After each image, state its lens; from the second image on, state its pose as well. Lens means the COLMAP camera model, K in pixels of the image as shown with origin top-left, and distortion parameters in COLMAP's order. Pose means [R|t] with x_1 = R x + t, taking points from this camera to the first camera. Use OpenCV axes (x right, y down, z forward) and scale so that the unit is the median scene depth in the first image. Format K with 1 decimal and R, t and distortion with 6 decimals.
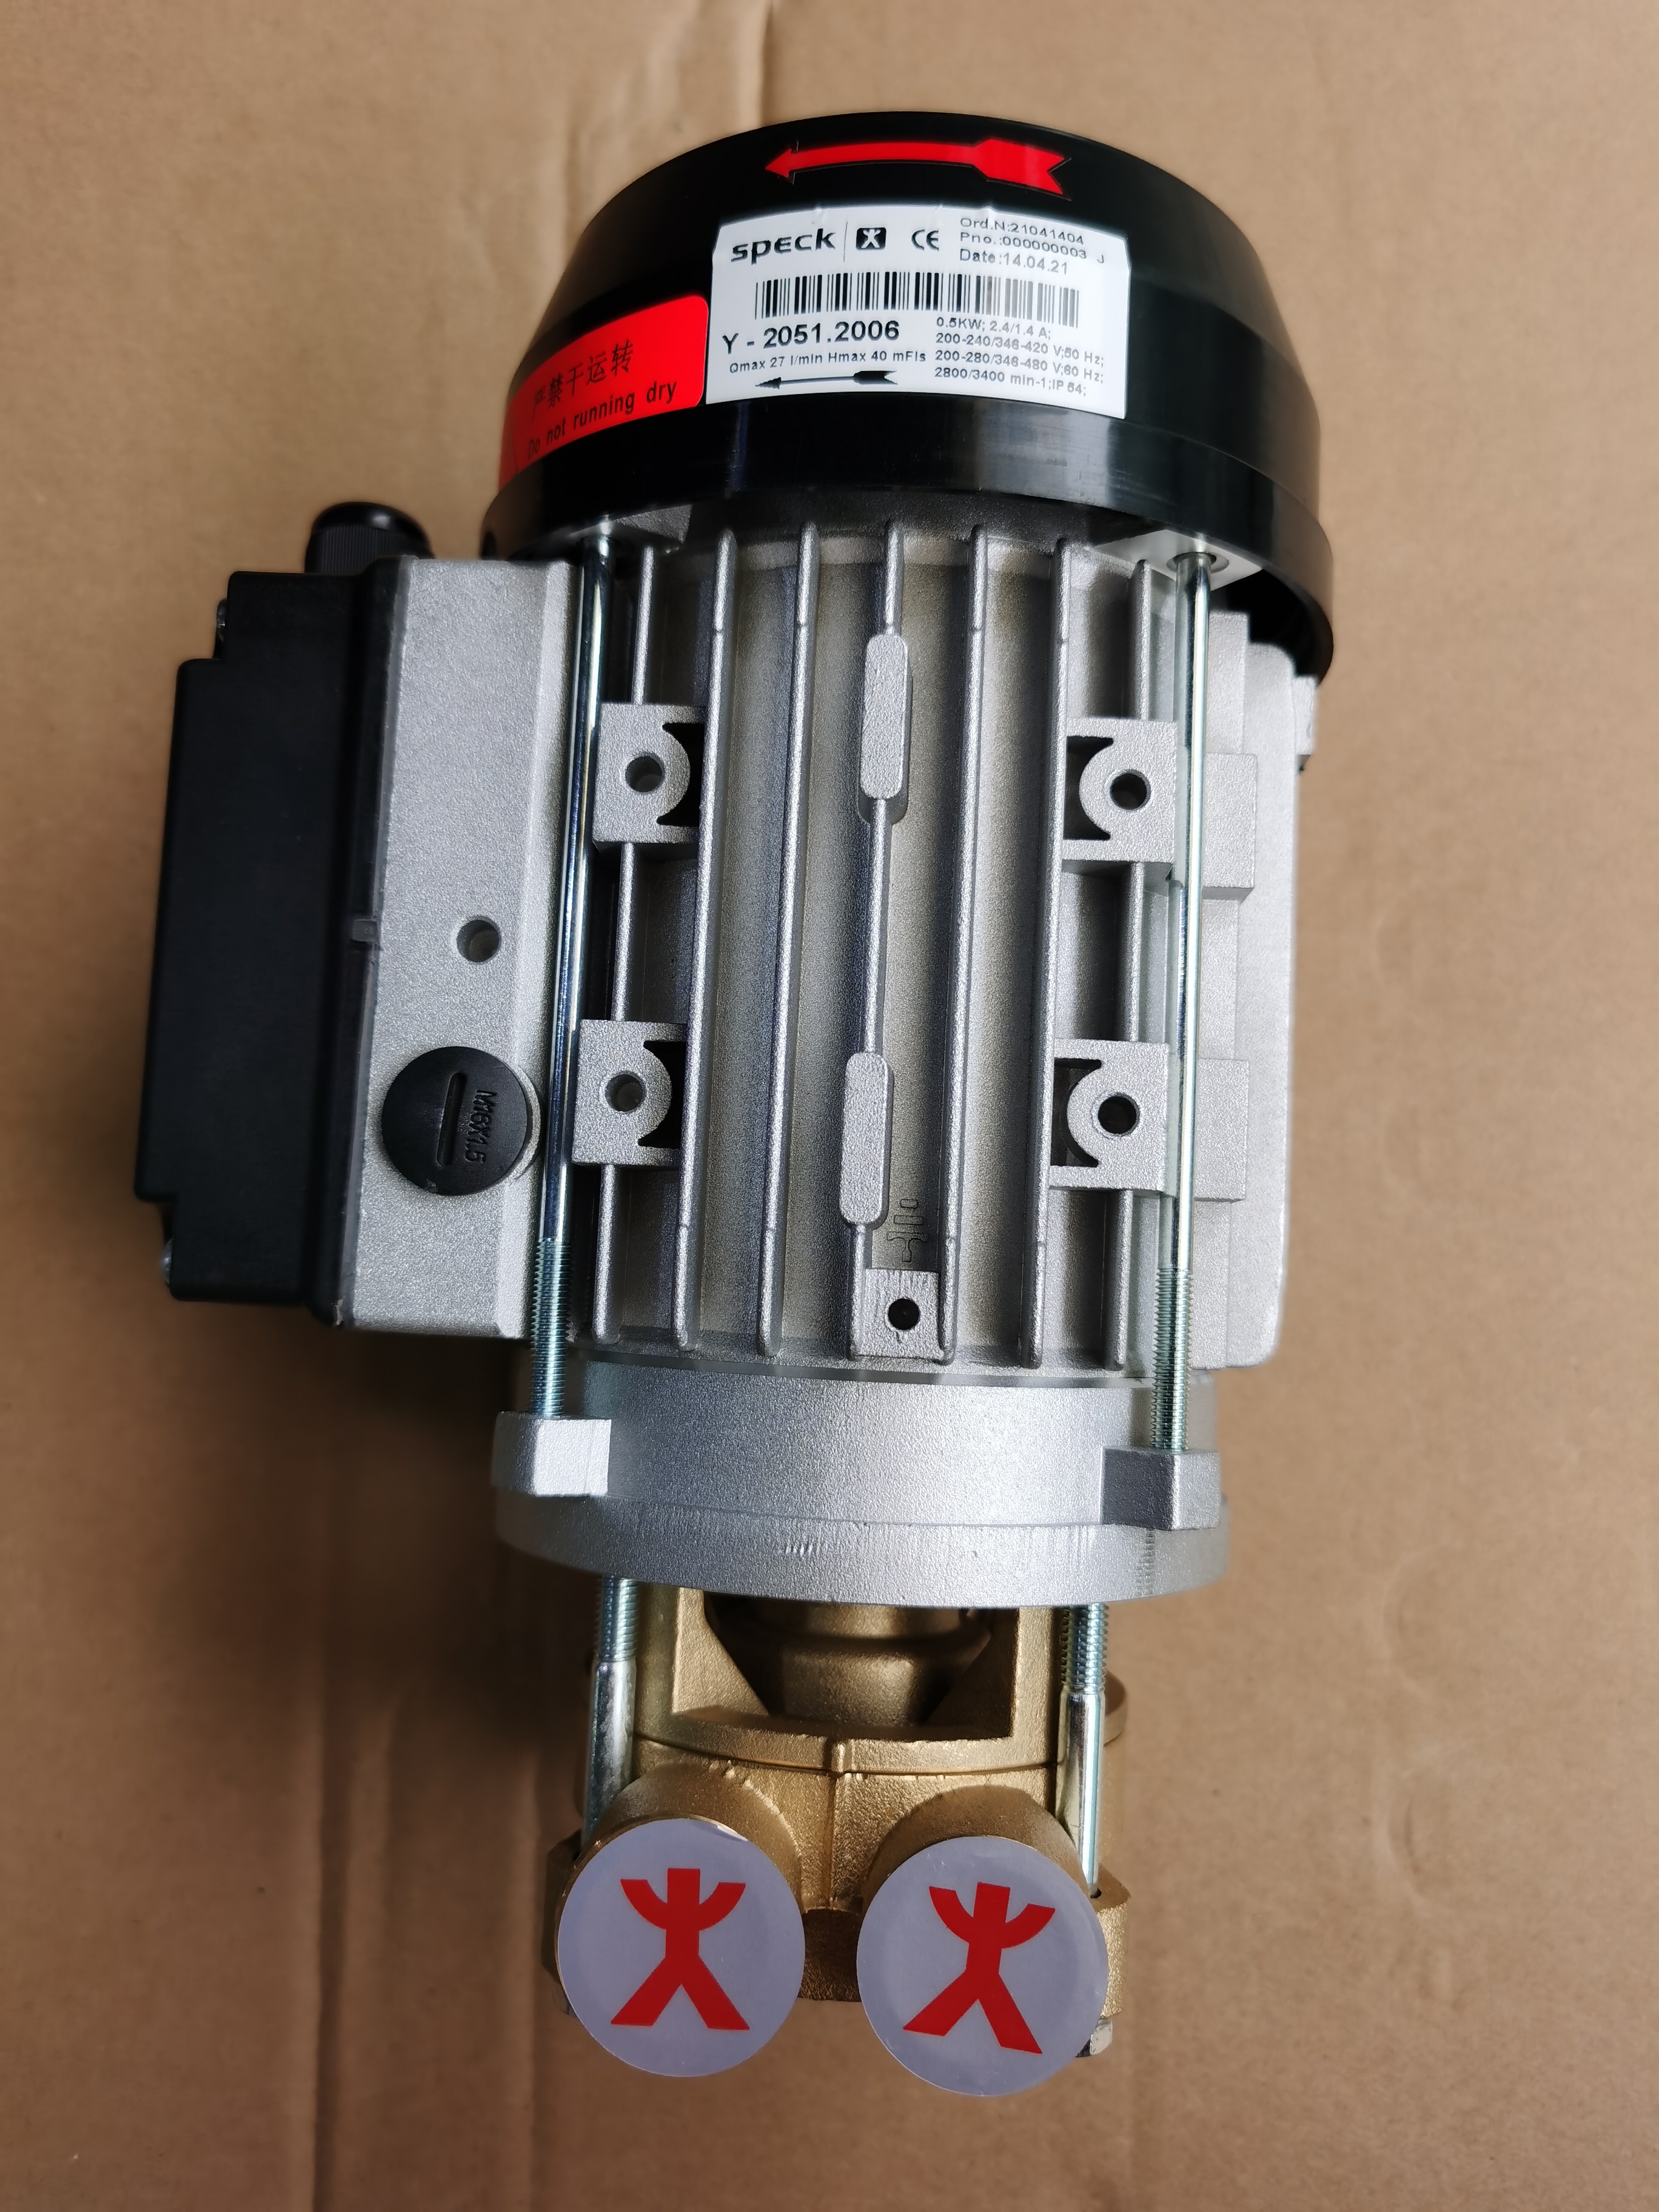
lens RADIAL K [[1855.5, 0, 829.5], [0, 1855.5, 1106.0], [0, 0, 1]] dist [-0.006644, -0.001917]
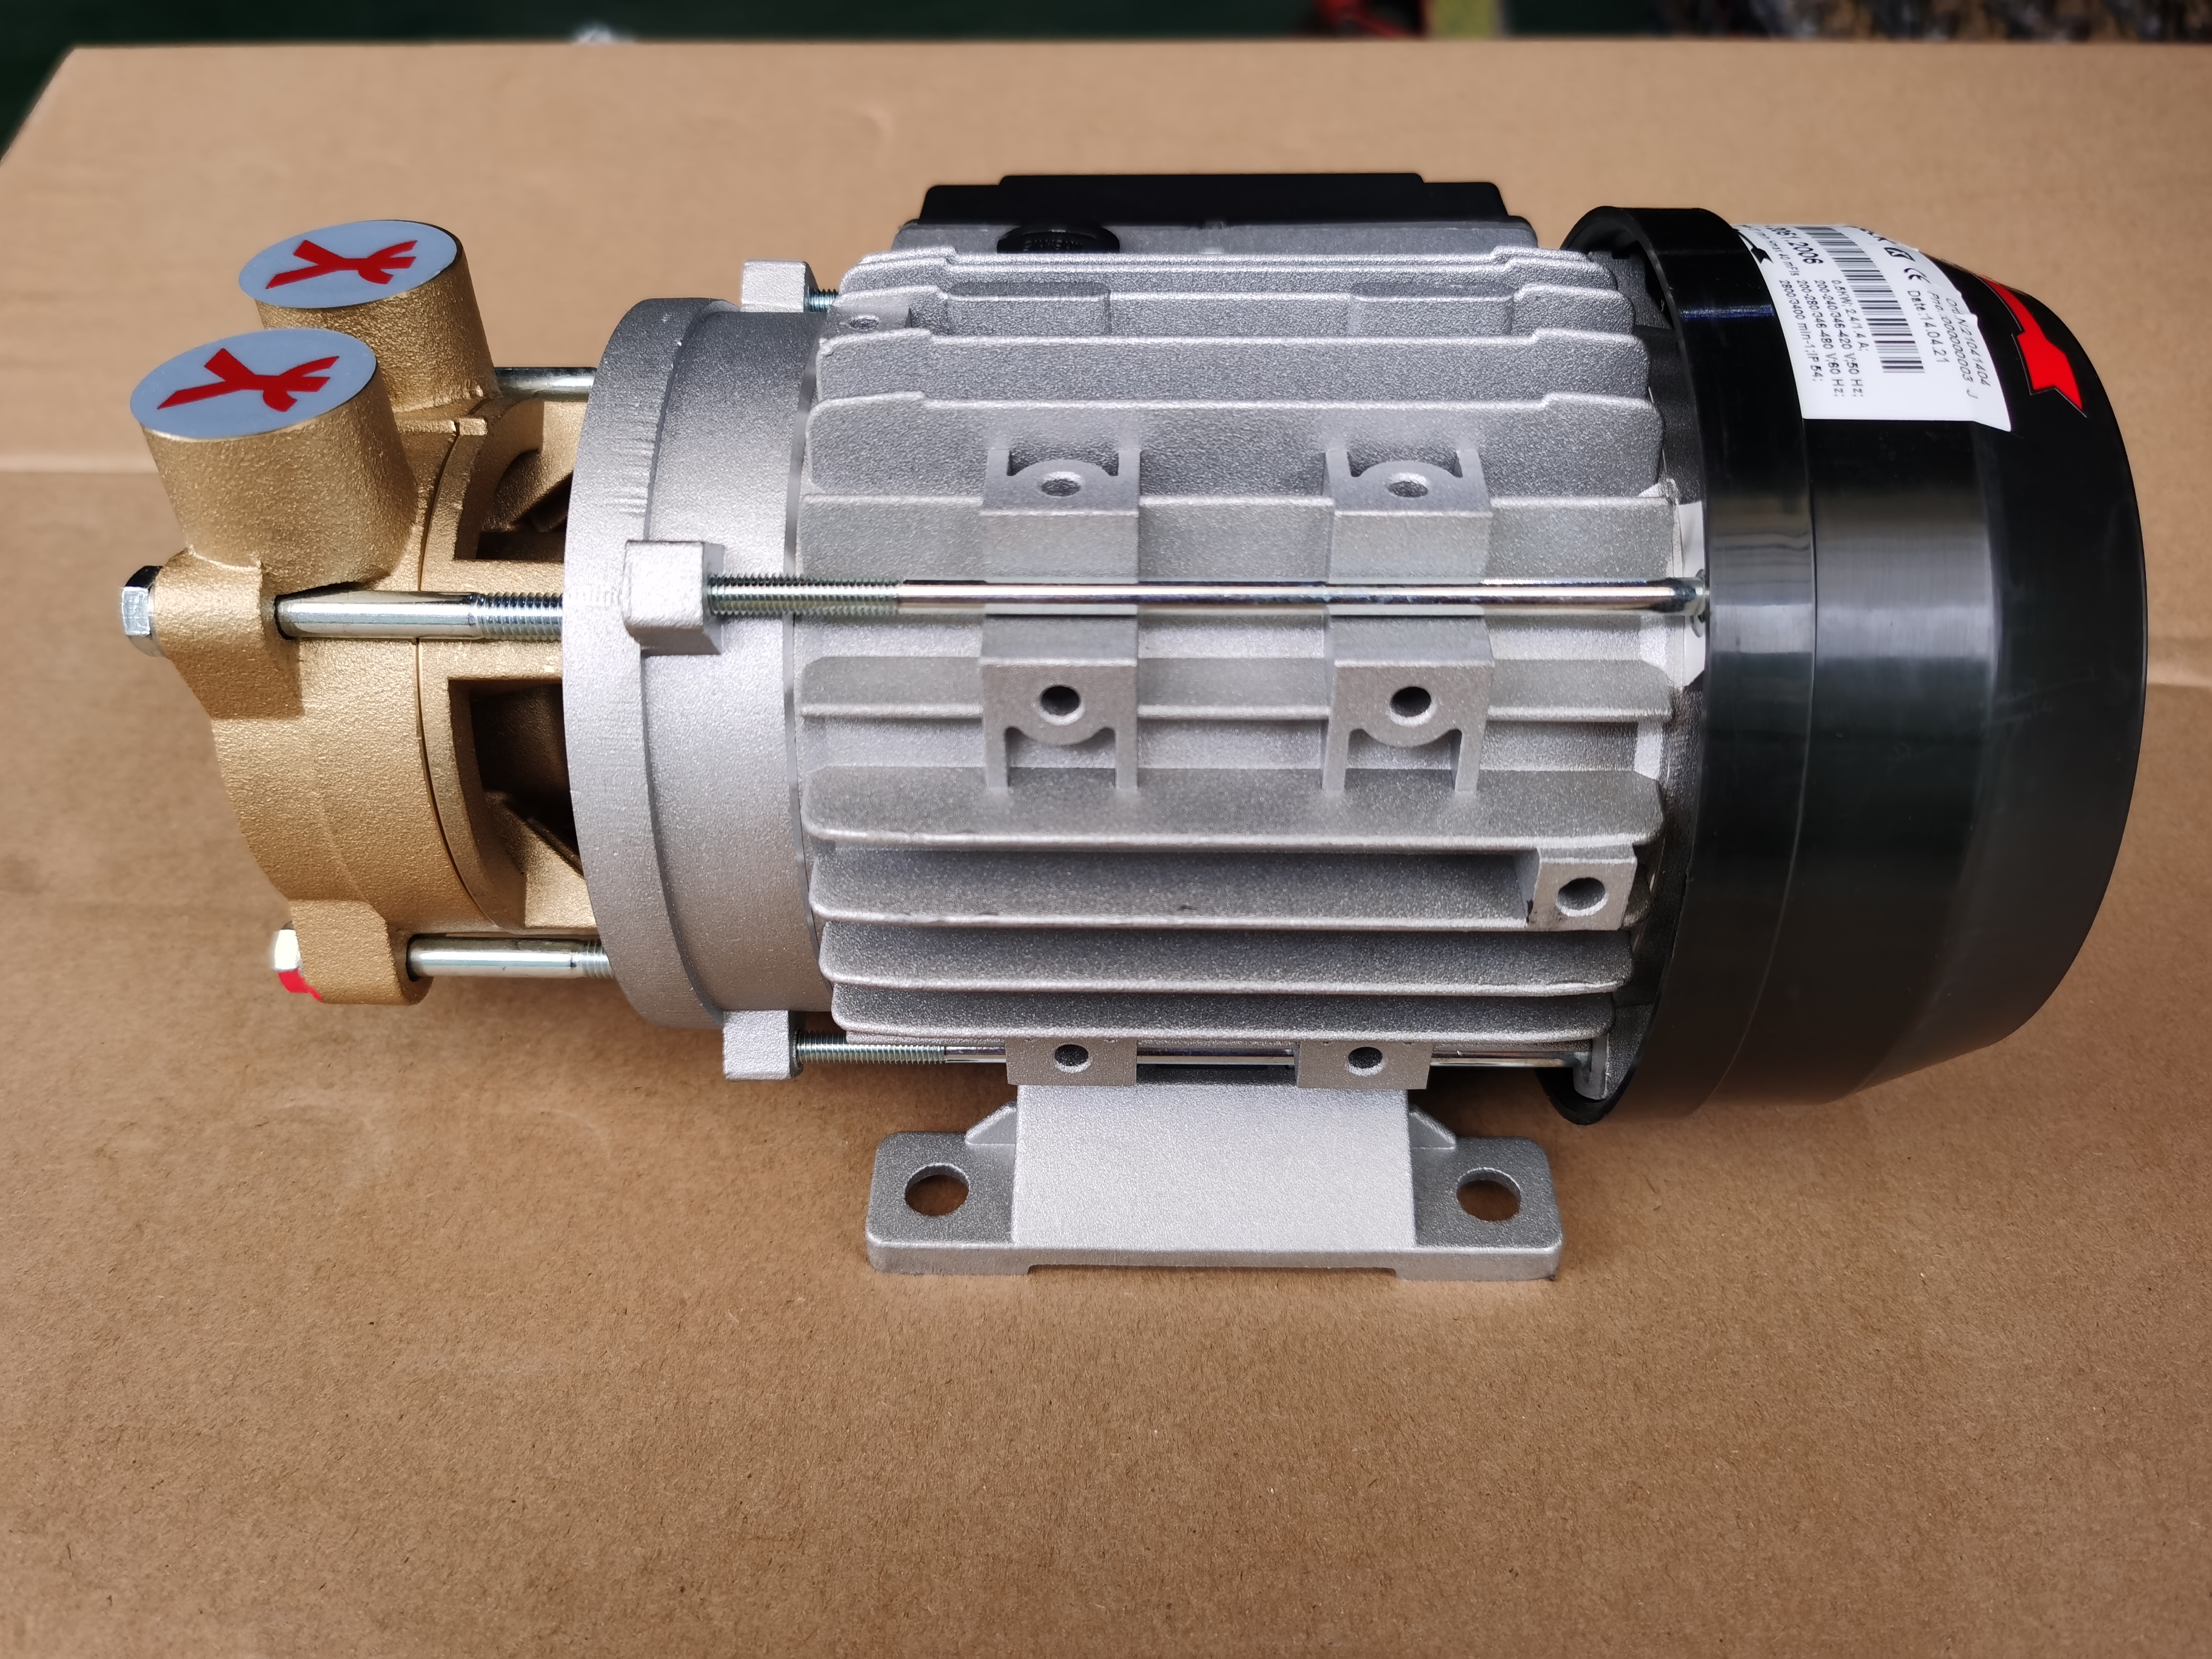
lens RADIAL K [[1855.5, 0, 1106.0], [0, 1855.5, 829.5], [0, 0, 1]] dist [-0.006644, -0.001917]
pose [[0.027129, 0.669287, -0.742508, 0.995556], [-0.994661, 0.092059, 0.046639, -0.044698], [0.099569, 0.737278, 0.668211, 0.499395]]
